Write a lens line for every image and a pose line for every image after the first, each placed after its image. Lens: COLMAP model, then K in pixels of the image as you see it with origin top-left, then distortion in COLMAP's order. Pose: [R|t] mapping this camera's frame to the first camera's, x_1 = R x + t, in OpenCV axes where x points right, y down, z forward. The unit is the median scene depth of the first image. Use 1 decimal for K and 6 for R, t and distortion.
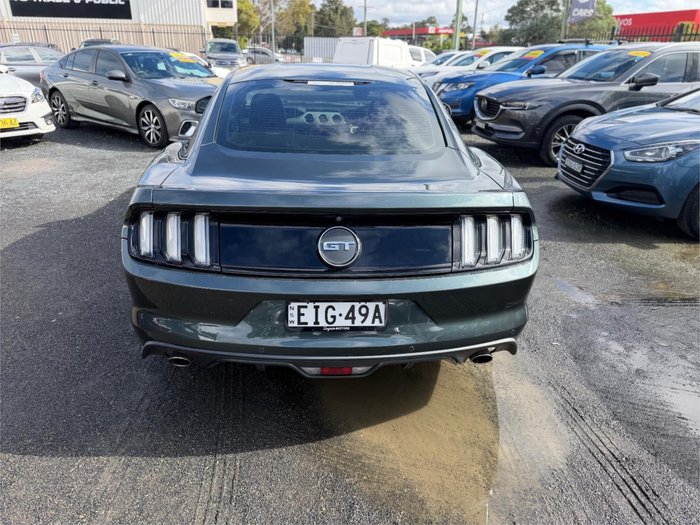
lens RADIAL K [[488.1, 0, 350.0], [0, 488.1, 262.5], [0, 0, 1]] dist [0.005418, -0.009751]
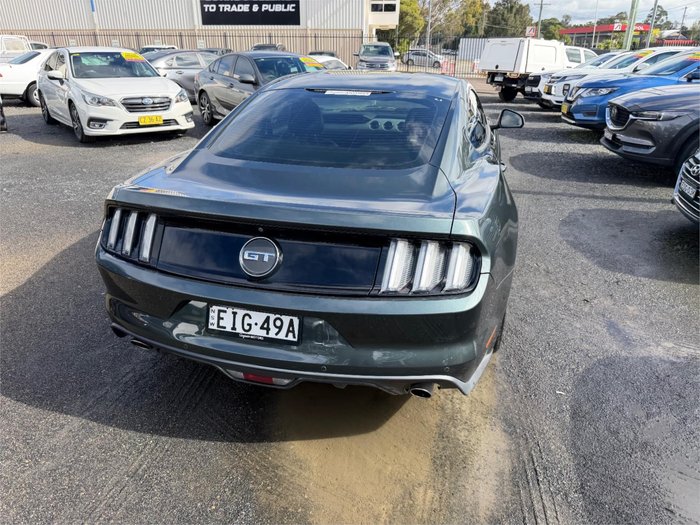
lens RADIAL K [[488.1, 0, 350.0], [0, 488.1, 262.5], [0, 0, 1]] dist [0.005418, -0.009751]
pose [[0.952714, 0.109713, -0.283370, 0.331073], [-0.110382, 0.993795, 0.013657, -0.041833], [0.283111, 0.018267, 0.958913, 0.057197]]
